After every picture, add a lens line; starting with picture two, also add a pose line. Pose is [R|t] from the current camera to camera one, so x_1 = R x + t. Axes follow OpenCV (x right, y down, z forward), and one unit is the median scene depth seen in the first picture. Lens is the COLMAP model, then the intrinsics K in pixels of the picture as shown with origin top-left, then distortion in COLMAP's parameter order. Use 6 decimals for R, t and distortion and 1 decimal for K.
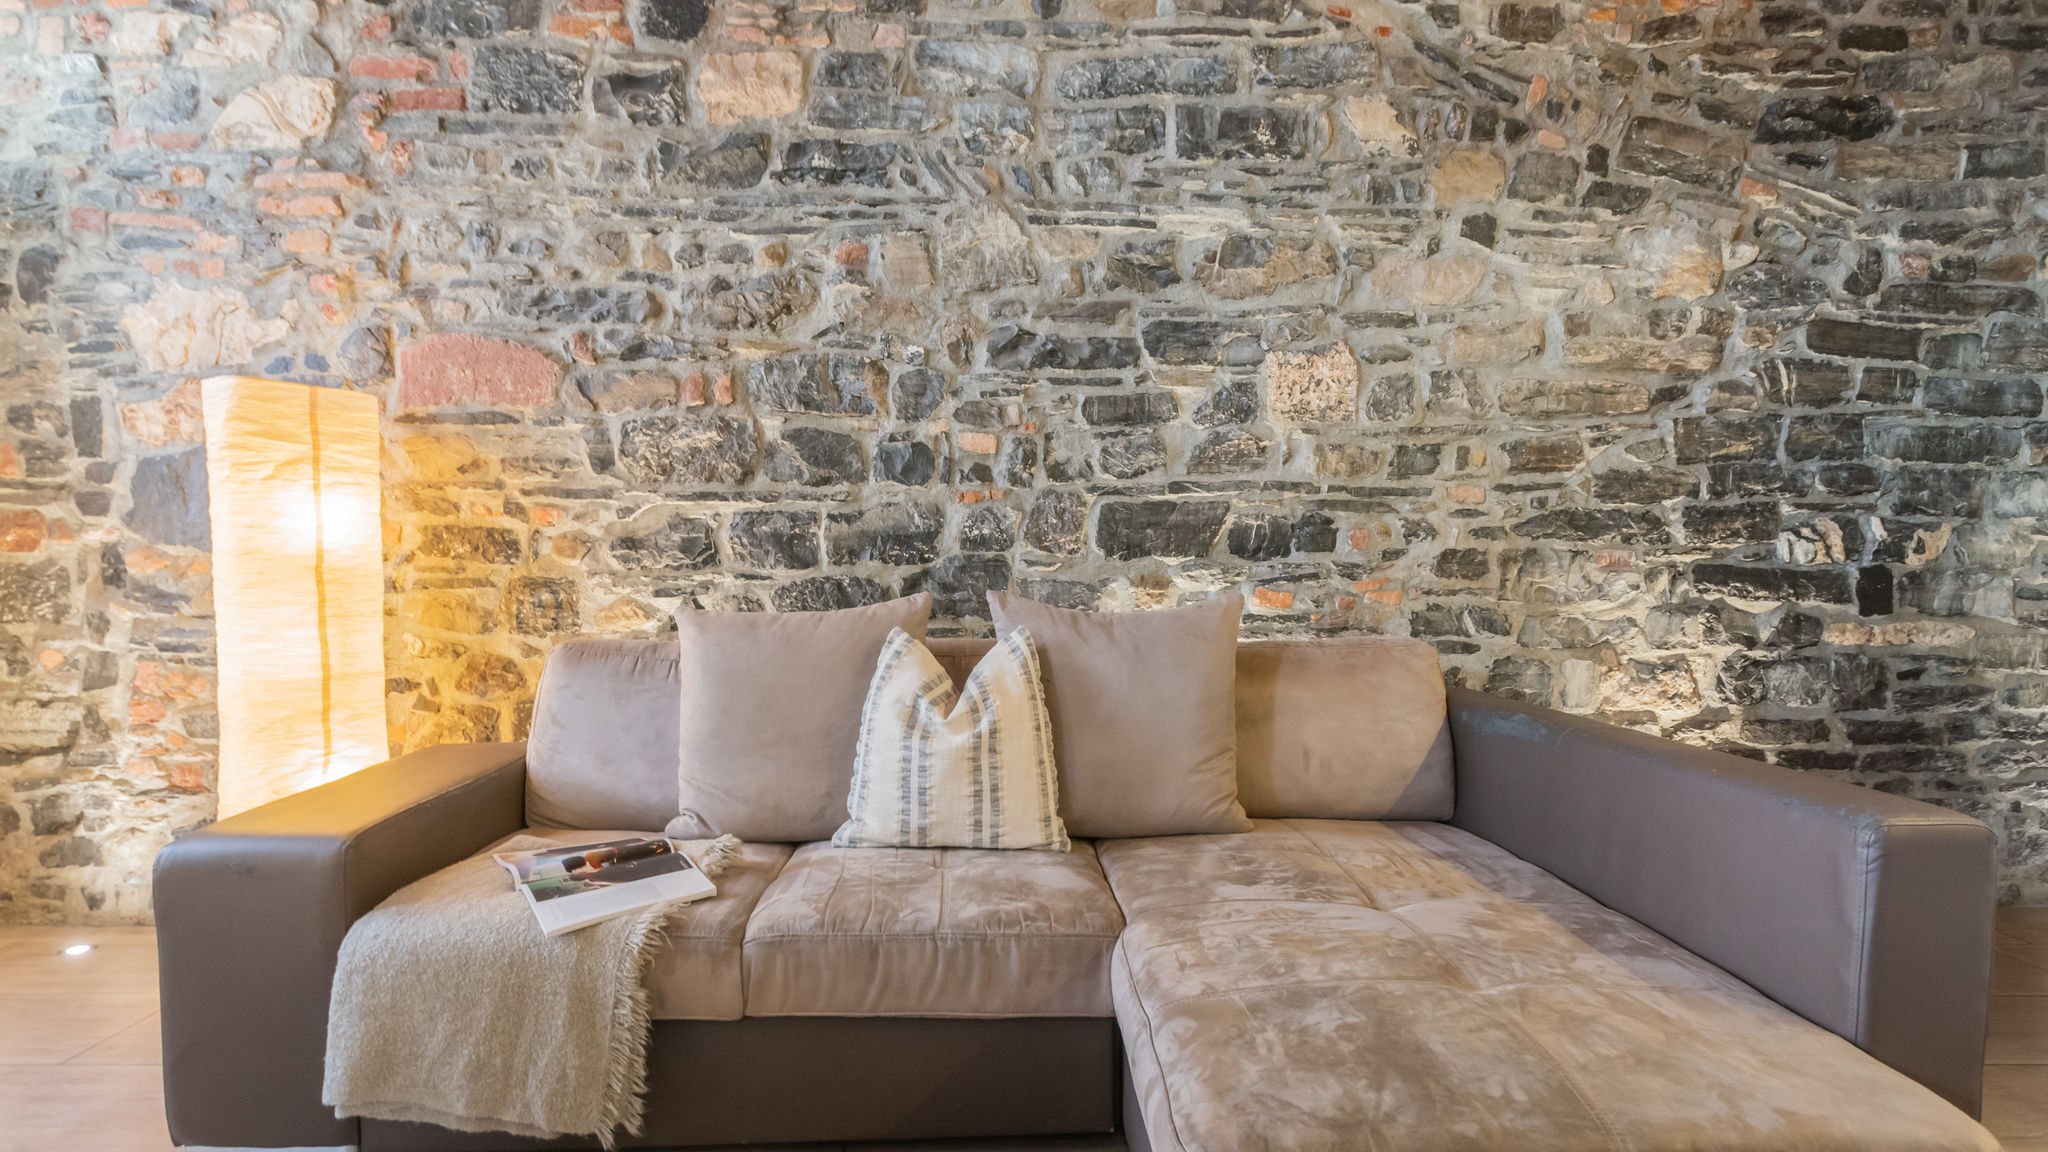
lens RADIAL K [[1004.7, 0, 1020.9], [0, 1004.7, 598.5], [0, 0, 1]] dist [0.001707, 0.002077]
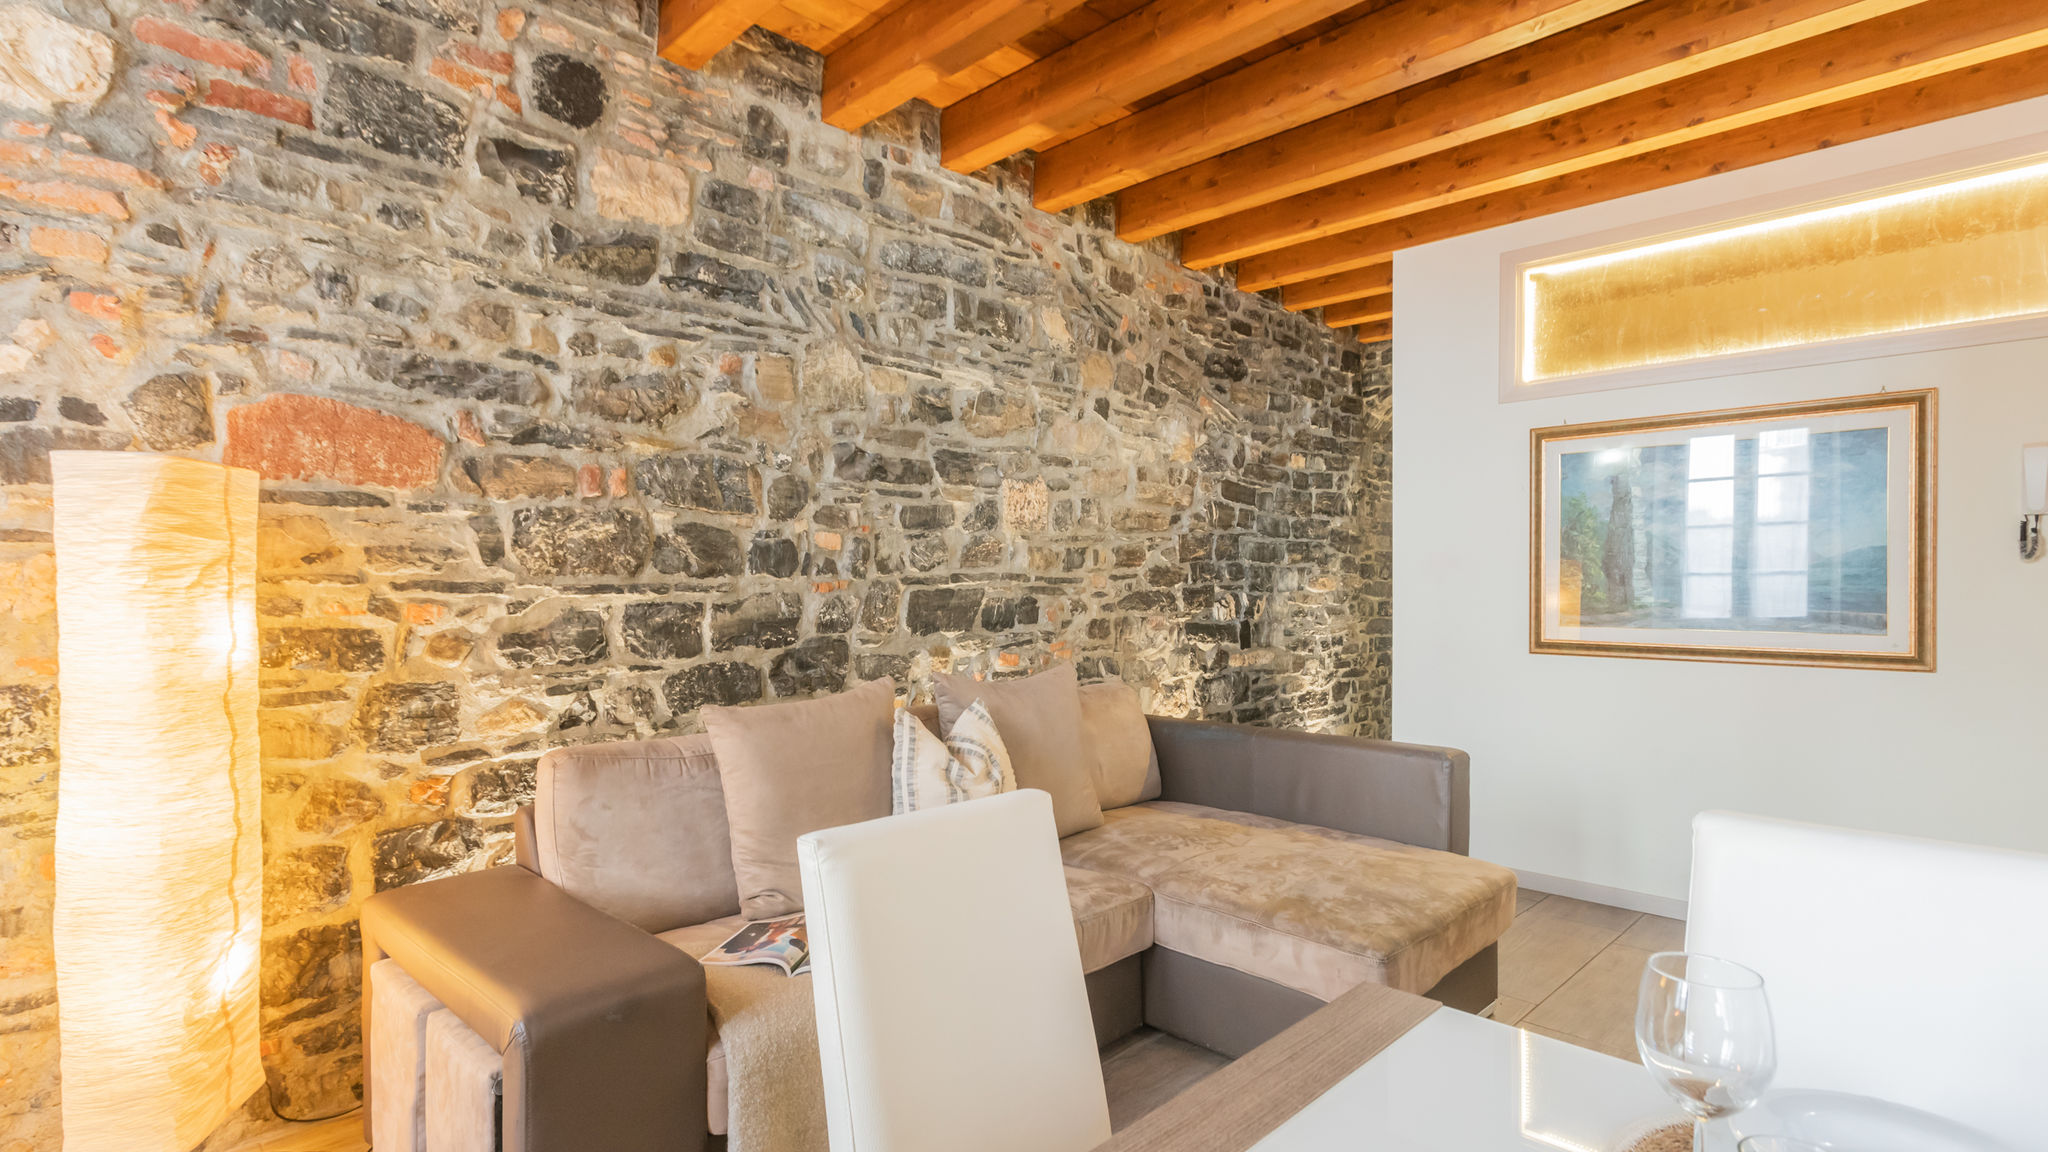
lens RADIAL K [[1004.7, 0, 1018.3], [0, 1004.7, 595.3], [0, 0, 1]] dist [0.001707, 0.002077]
pose [[0.718962, -0.012857, 0.694931, -0.699221], [0.035191, 0.999220, -0.017922, -0.062973], [-0.694158, 0.037341, 0.718853, 0.010815]]
